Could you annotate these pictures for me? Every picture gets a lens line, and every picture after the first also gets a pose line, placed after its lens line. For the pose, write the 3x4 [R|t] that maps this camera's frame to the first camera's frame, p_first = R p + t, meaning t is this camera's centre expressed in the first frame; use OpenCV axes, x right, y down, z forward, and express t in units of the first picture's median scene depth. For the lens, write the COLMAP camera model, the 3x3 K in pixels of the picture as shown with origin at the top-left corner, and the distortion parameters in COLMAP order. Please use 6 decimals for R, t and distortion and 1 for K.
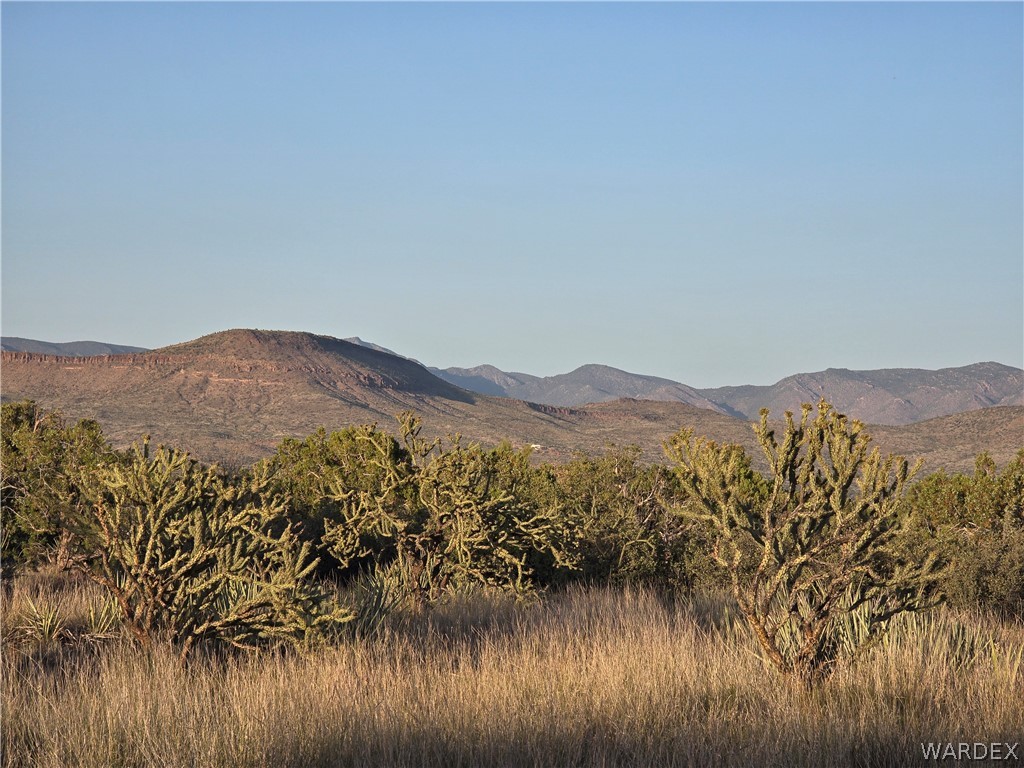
lens RADIAL K [[3897.4, 0, 512.0], [0, 3897.4, 384.0], [0, 0, 1]] dist [0.835385, -0.412293]
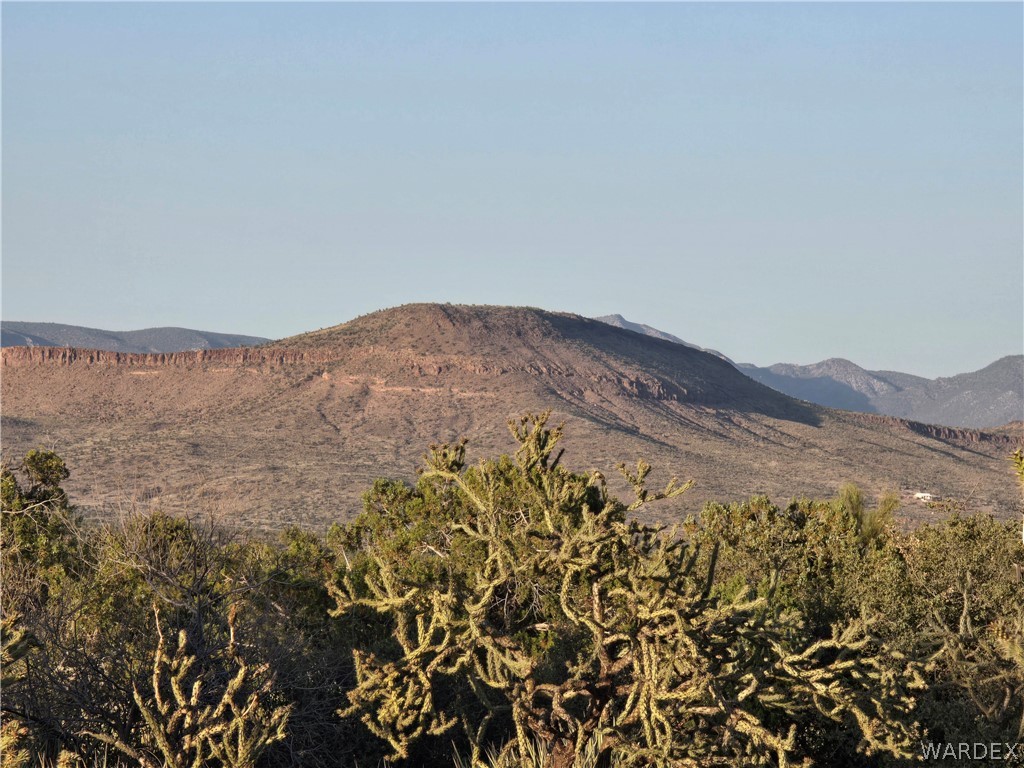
lens RADIAL K [[5997.4, 0, 512.0], [0, 5997.4, 384.0], [0, 0, 1]] dist [0.329707, -1.503767]
pose [[0.997651, -0.012502, -0.067349, 0.017979], [0.012269, 0.999917, -0.003876, 0.006121], [0.067391, 0.003041, 0.997722, 0.299402]]
